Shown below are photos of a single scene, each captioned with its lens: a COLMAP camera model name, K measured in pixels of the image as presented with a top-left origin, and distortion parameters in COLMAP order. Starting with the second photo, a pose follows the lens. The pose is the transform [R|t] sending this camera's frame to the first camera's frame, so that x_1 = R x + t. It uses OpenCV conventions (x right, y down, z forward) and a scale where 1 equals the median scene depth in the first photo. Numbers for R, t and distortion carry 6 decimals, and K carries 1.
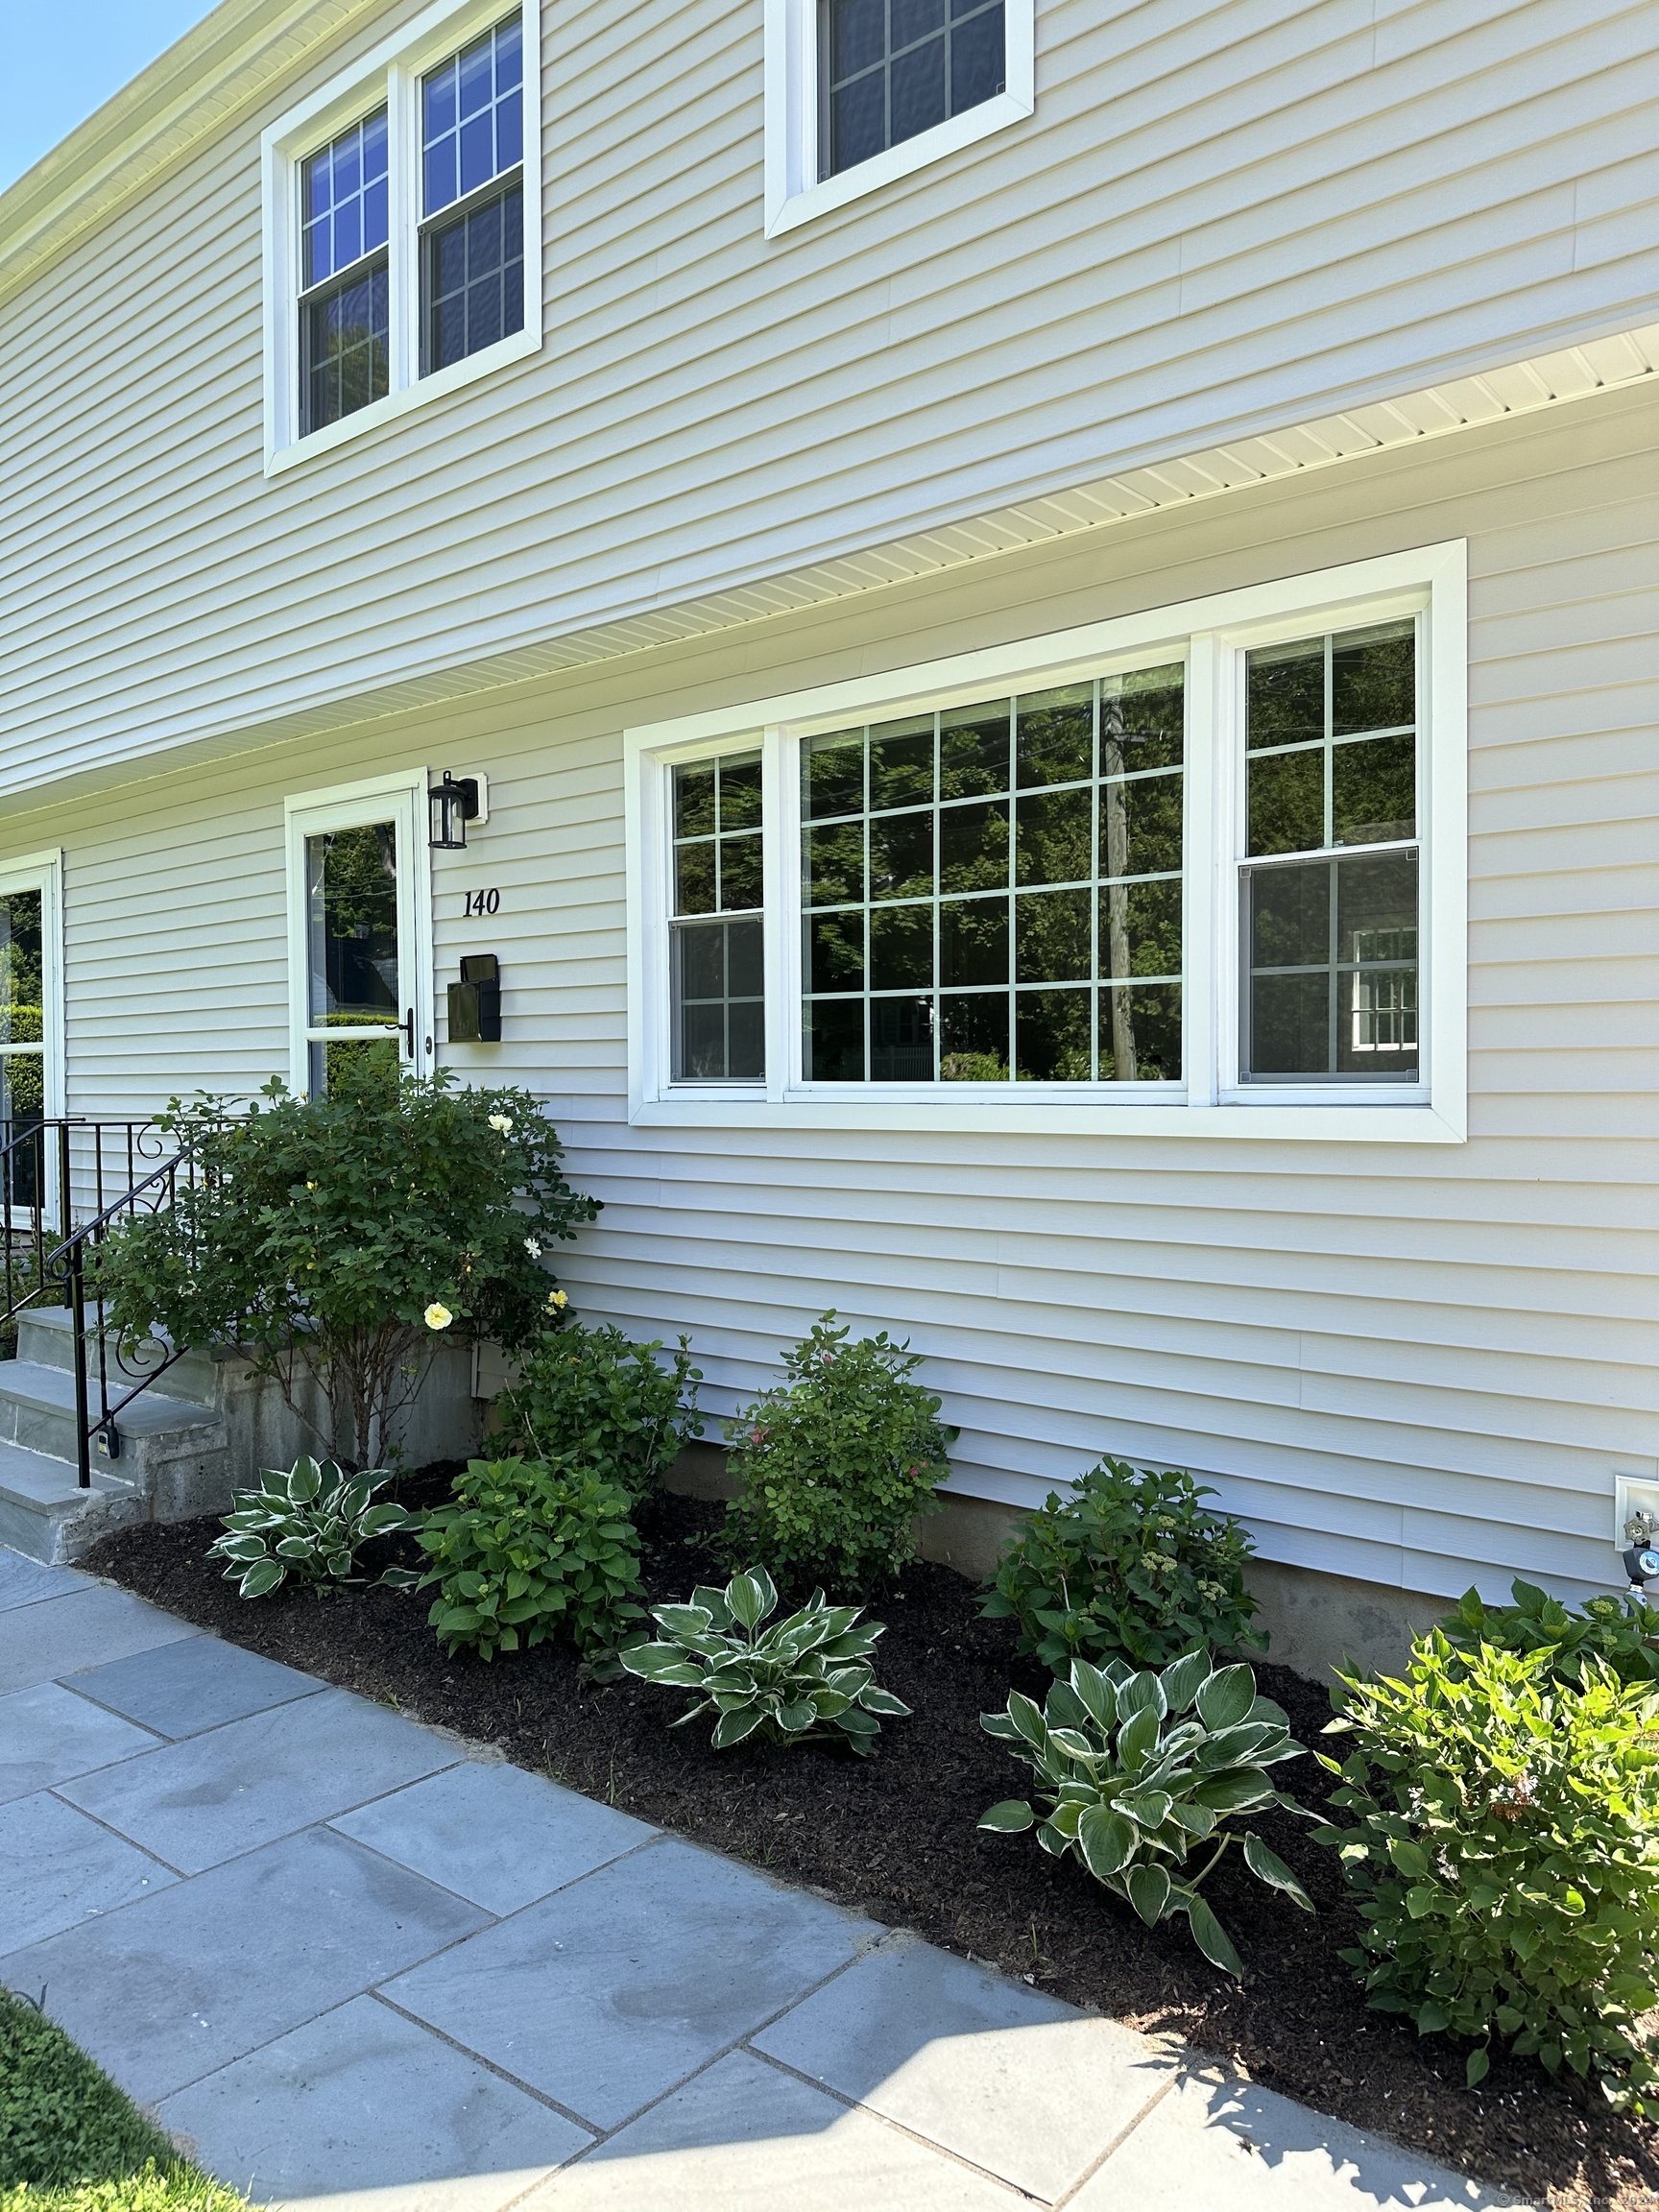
lens RADIAL K [[1552.7, 0, 825.2], [0, 1552.7, 1117.8], [0, 0, 1]] dist [0.151402, -0.237207]
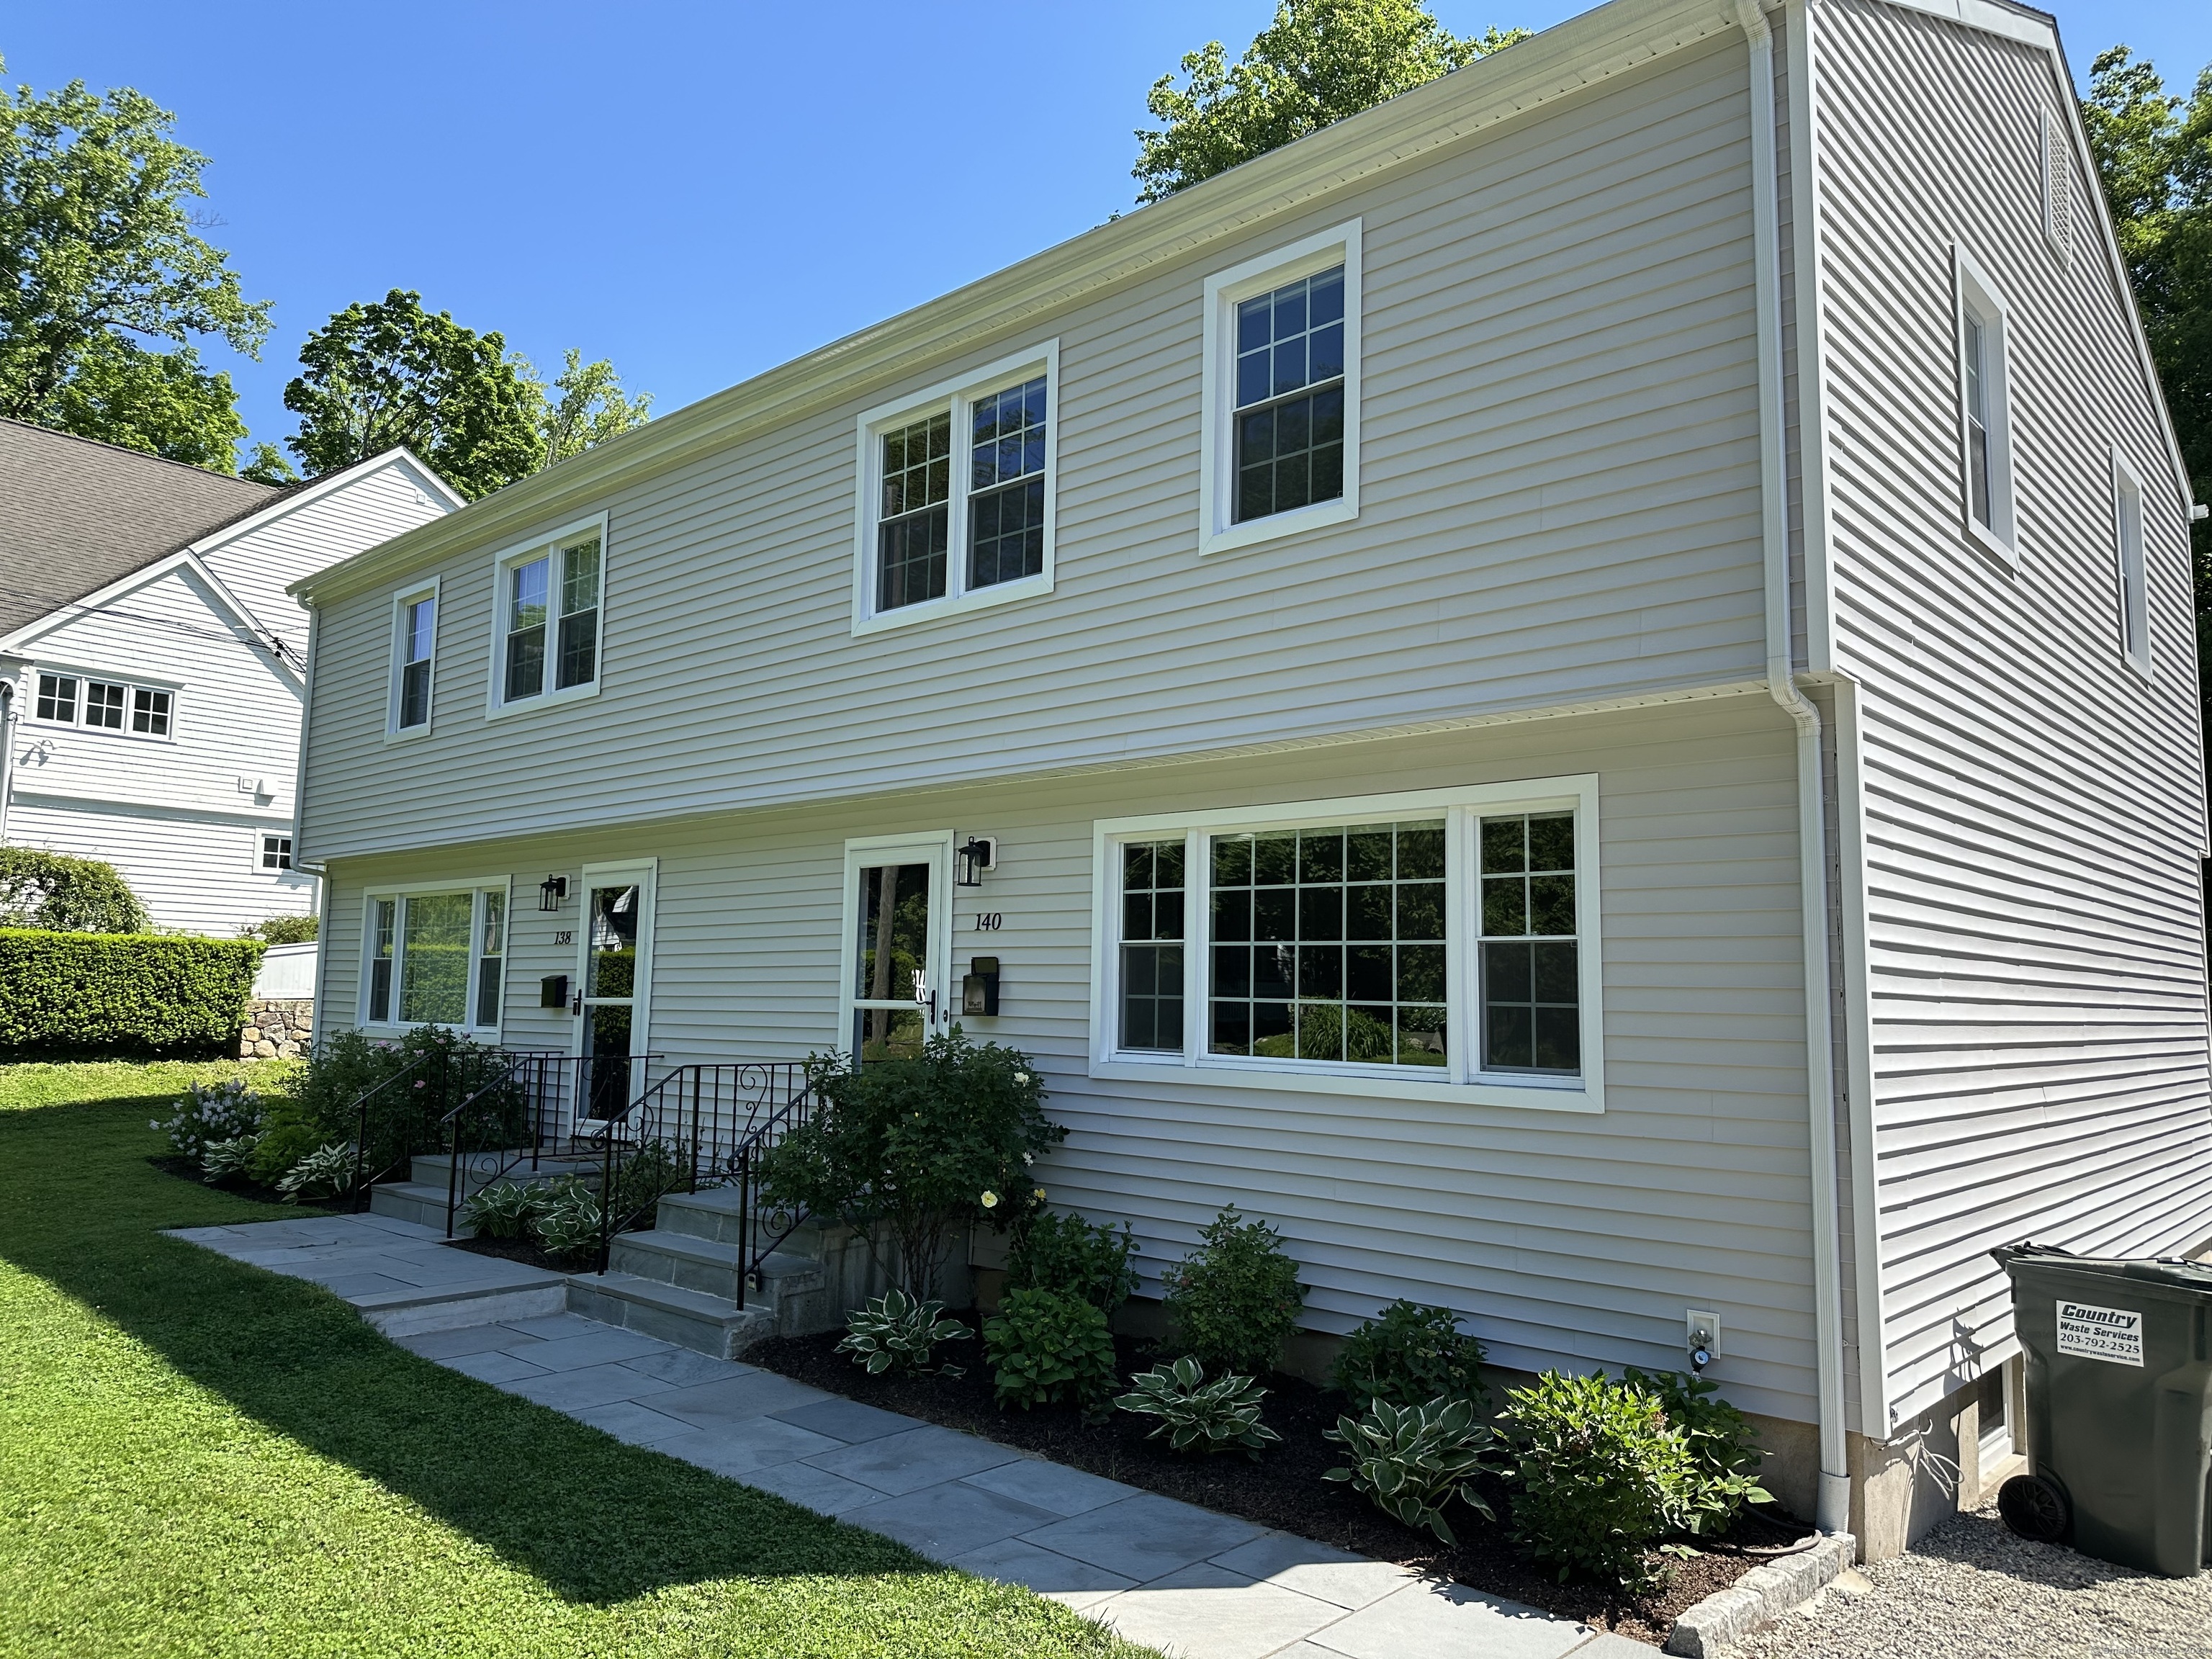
lens RADIAL K [[1552.7, 0, 1108.4], [0, 1552.7, 834.1], [0, 0, 1]] dist [0.151402, -0.237207]
pose [[0.998943, 0.021463, -0.040645, -0.066938], [-0.026649, 0.990932, -0.131692, -0.039879], [0.037450, 0.132636, 0.990457, -0.678611]]
